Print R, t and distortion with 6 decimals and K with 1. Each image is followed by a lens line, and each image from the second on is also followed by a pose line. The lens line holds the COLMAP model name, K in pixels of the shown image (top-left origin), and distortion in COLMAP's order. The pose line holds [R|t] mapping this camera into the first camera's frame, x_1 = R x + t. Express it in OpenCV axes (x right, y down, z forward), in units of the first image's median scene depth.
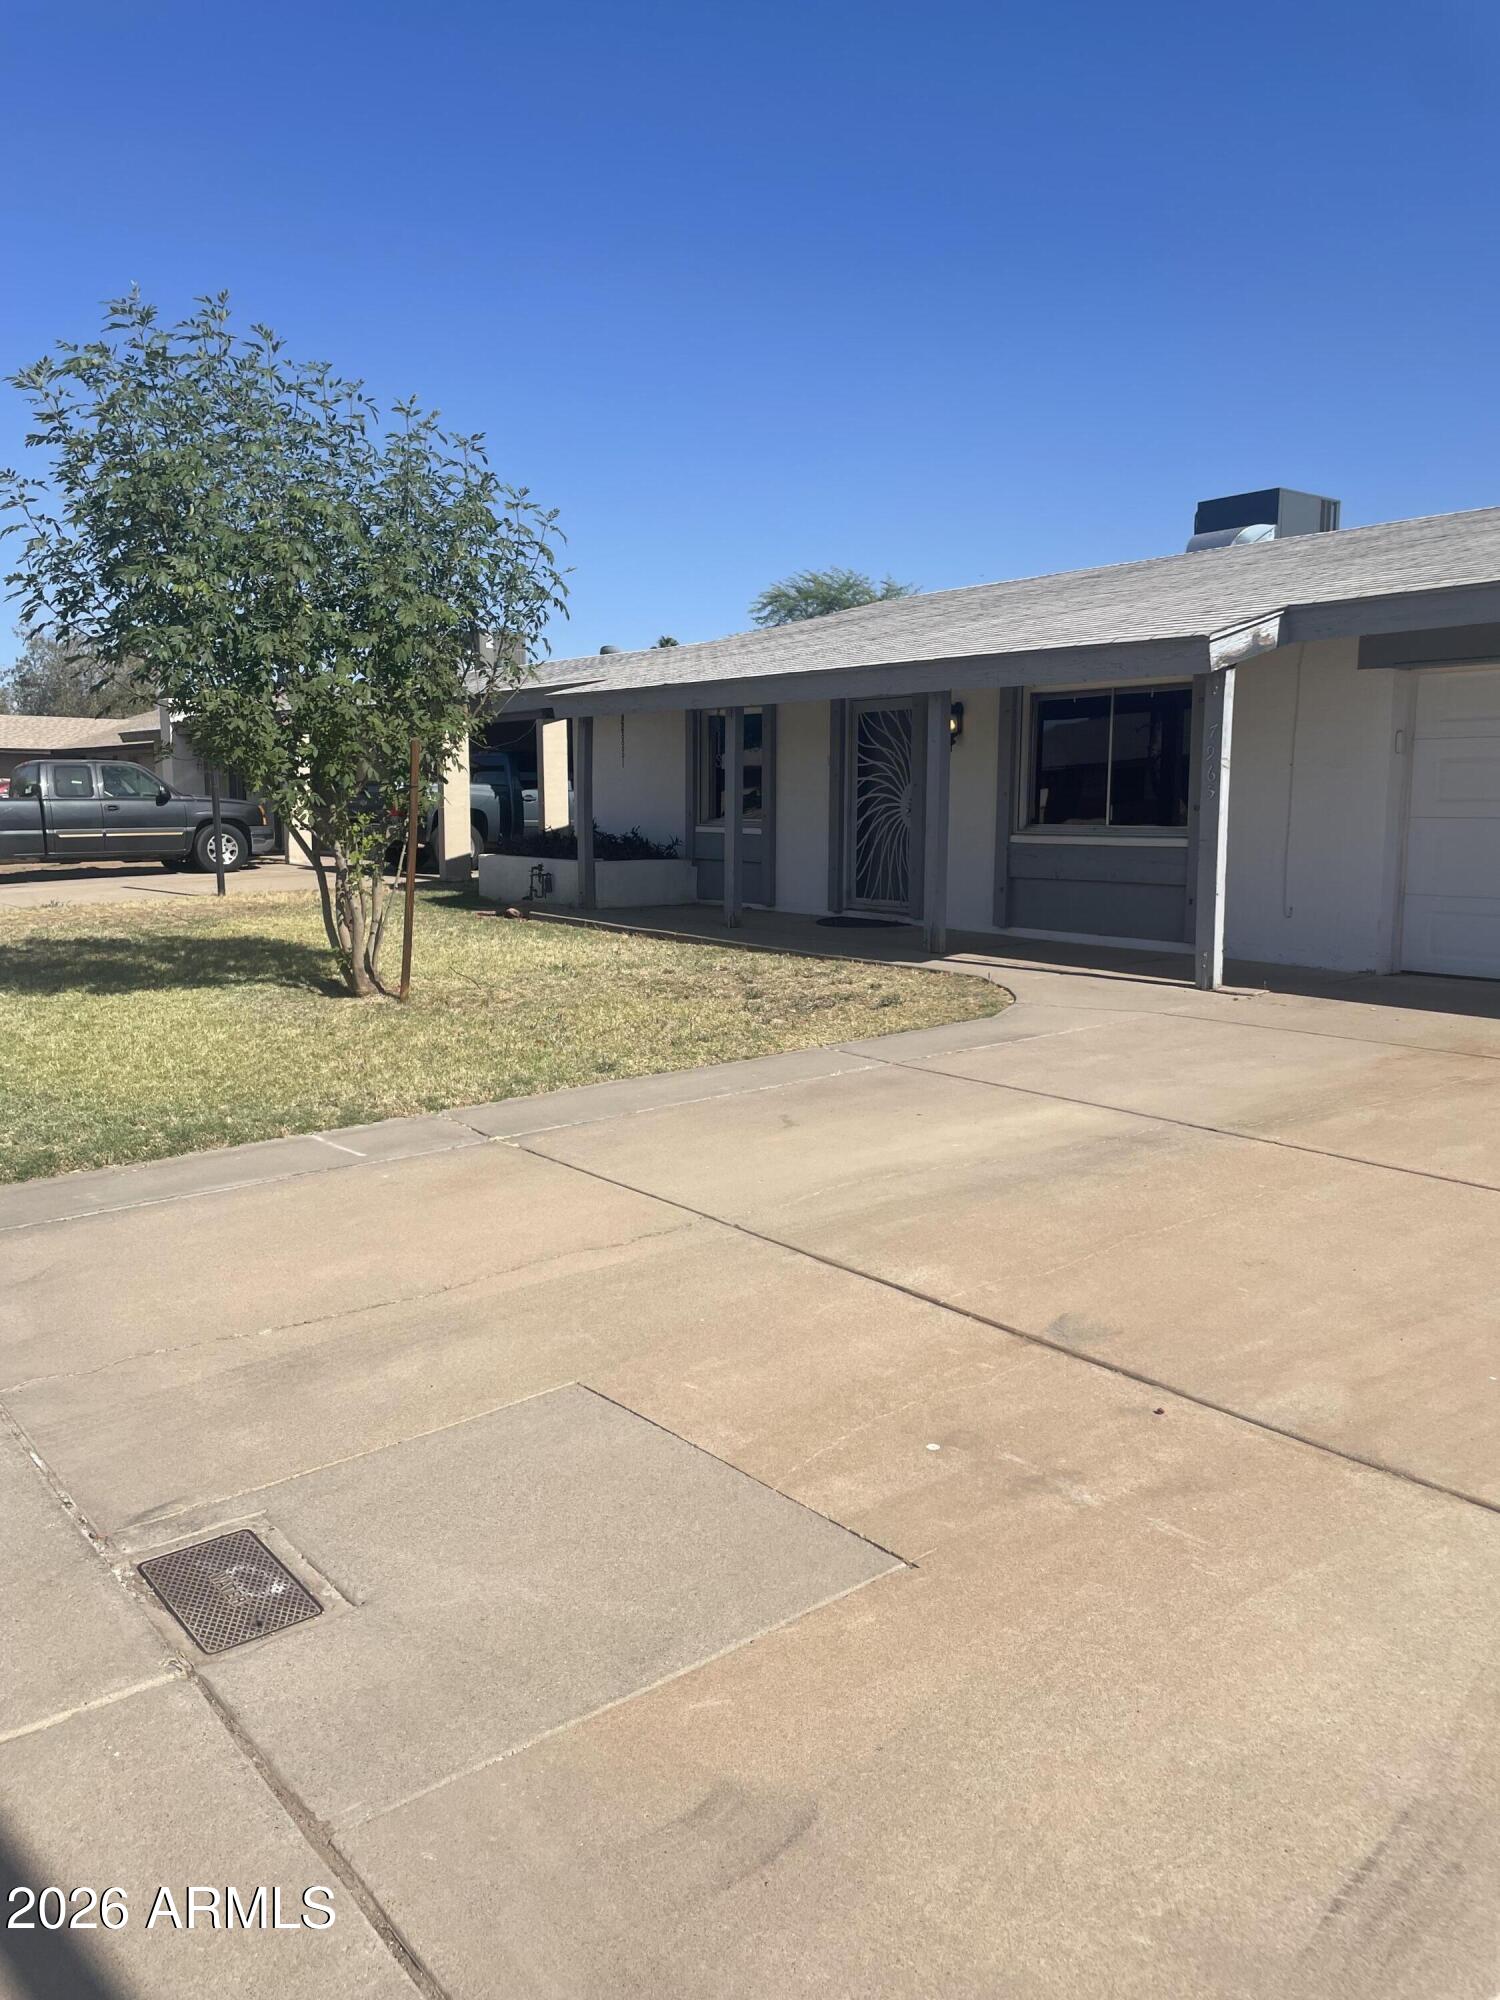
lens RADIAL K [[1507.6, 0, 754.4], [0, 1507.6, 999.3], [0, 0, 1]] dist [0.073865, -0.073549]
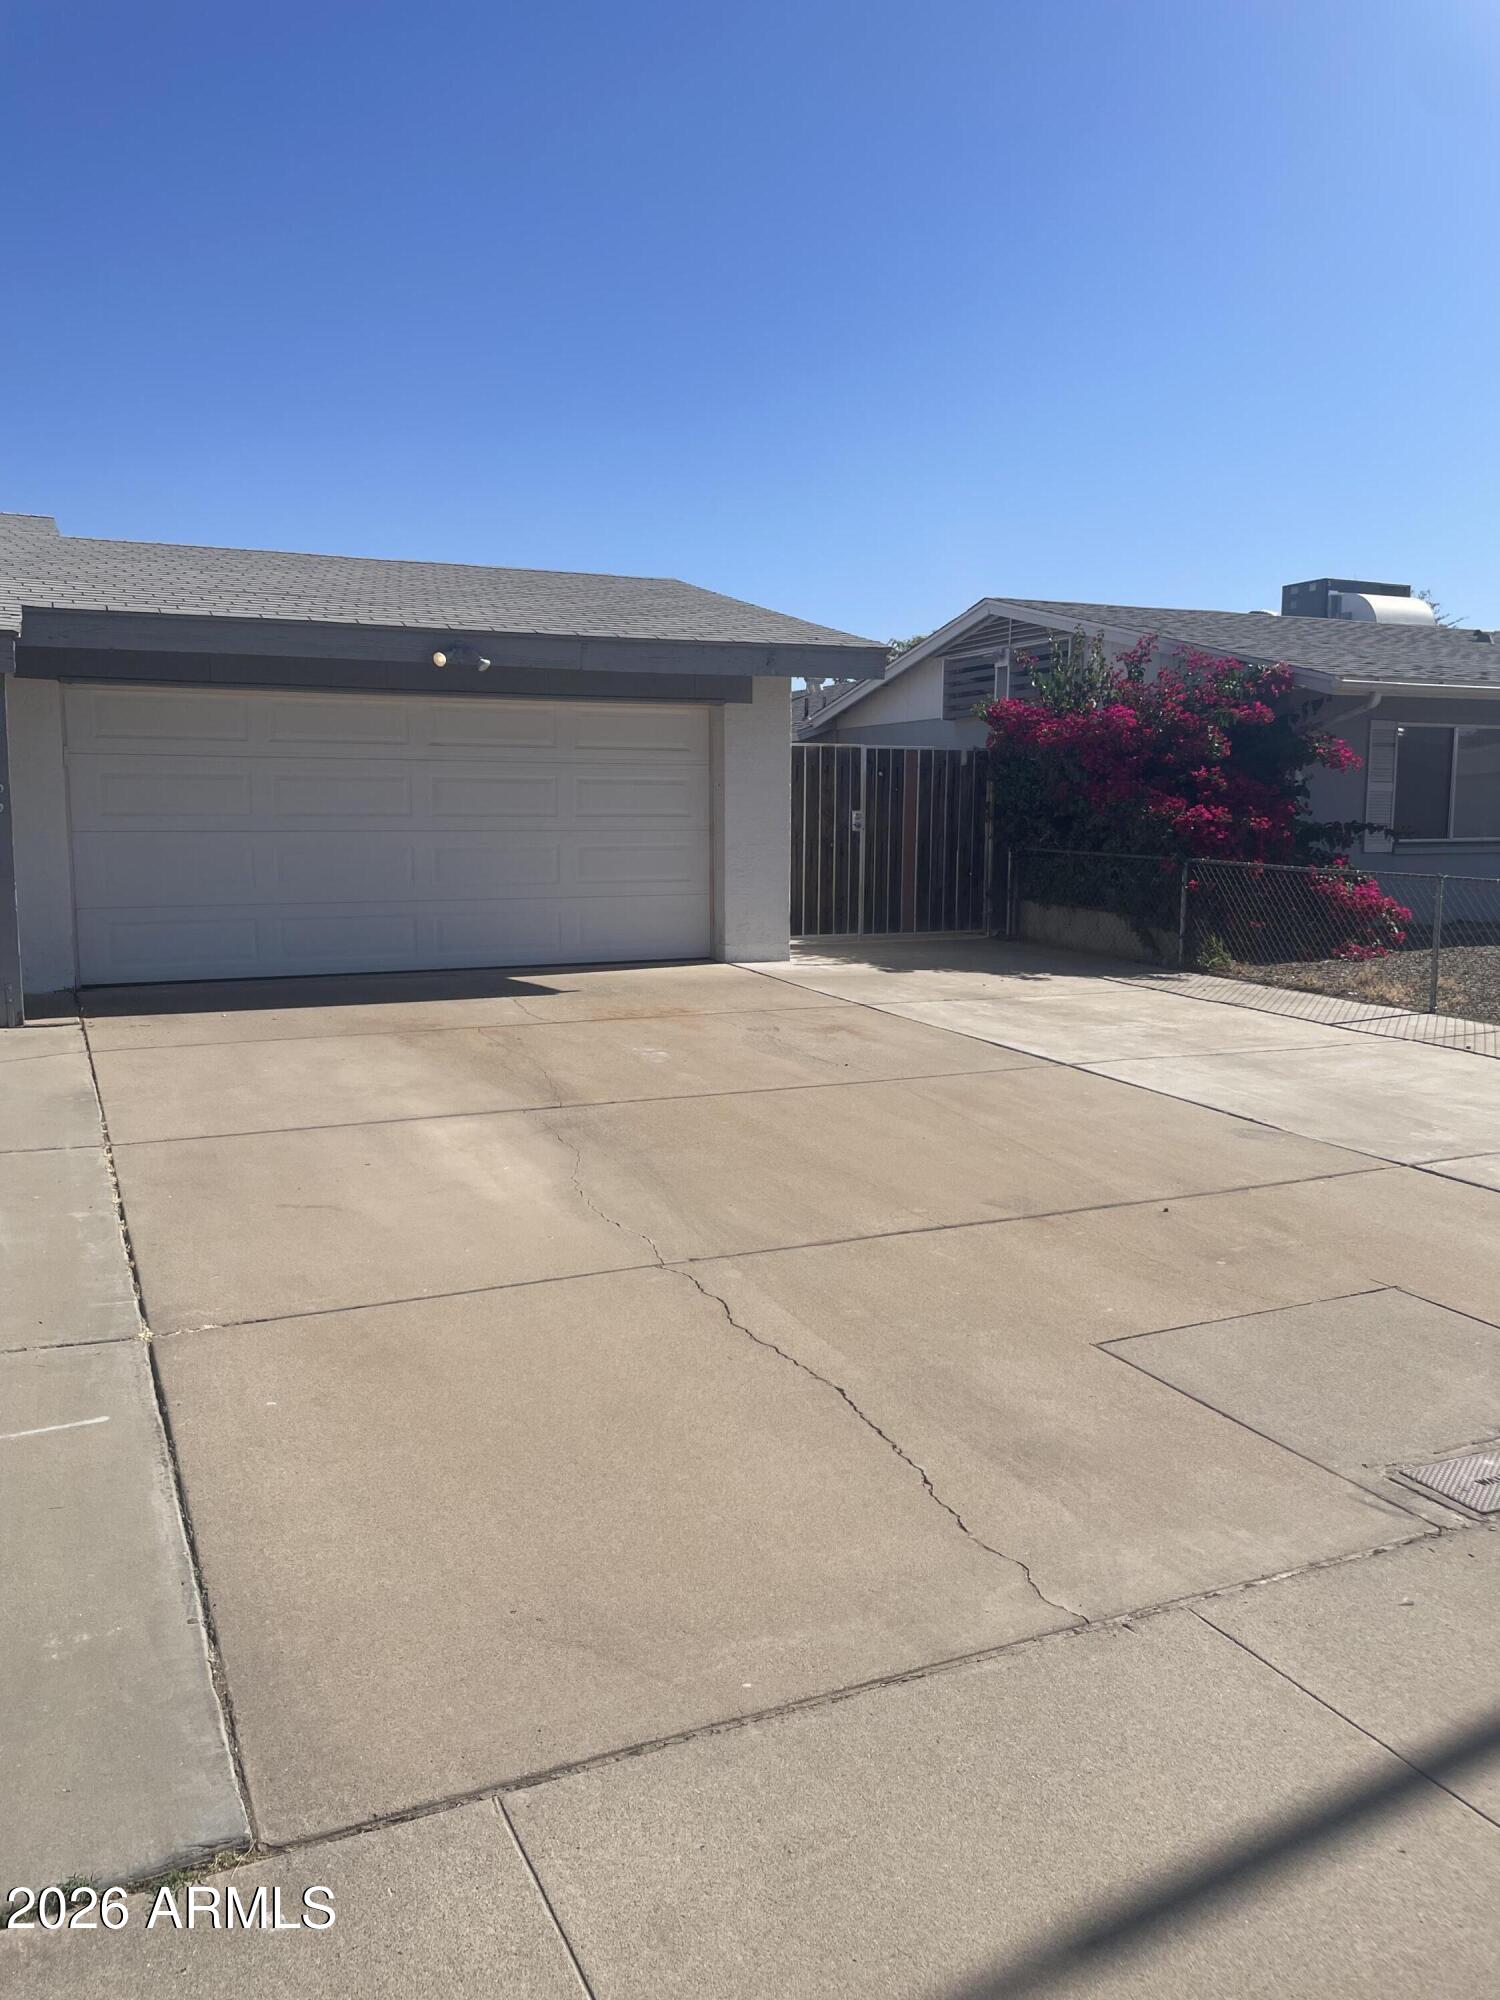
lens RADIAL K [[1507.6, 0, 754.7], [0, 1507.6, 1001.9], [0, 0, 1]] dist [0.073865, -0.073549]
pose [[0.223289, -0.123473, 0.966900, -0.316361], [0.127593, 0.987112, 0.096589, -0.034667], [-0.966365, 0.101802, 0.236166, 0.247592]]
